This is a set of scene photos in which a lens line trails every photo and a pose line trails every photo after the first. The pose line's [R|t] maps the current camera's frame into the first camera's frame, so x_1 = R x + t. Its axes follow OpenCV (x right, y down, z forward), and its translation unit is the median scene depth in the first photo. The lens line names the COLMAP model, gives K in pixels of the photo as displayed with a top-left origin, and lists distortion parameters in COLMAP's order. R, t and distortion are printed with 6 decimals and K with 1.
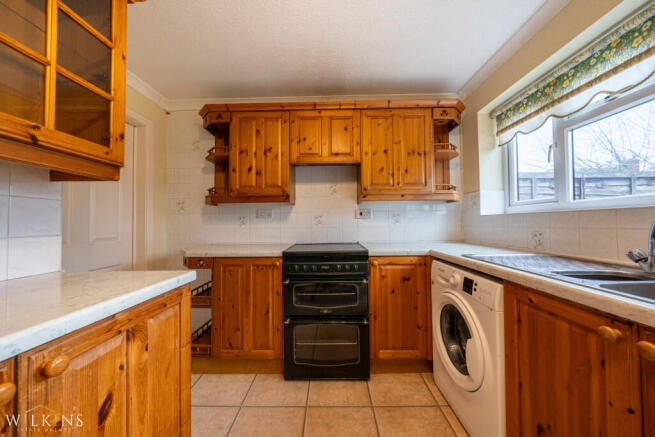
lens RADIAL K [[221.2, 0, 327.5], [0, 221.2, 218.5], [0, 0, 1]] dist [-0.001309, -0.000092]
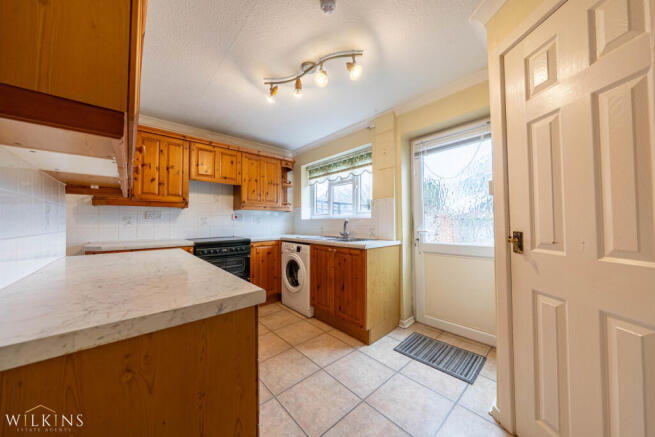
lens RADIAL K [[221.2, 0, 327.5], [0, 221.2, 218.5], [0, 0, 1]] dist [-0.001309, -0.000092]
pose [[0.732251, 0.019817, 0.680746, -0.475088], [-0.019224, 0.999780, -0.008426, -0.012335], [-0.680763, -0.006917, 0.732471, -0.595971]]
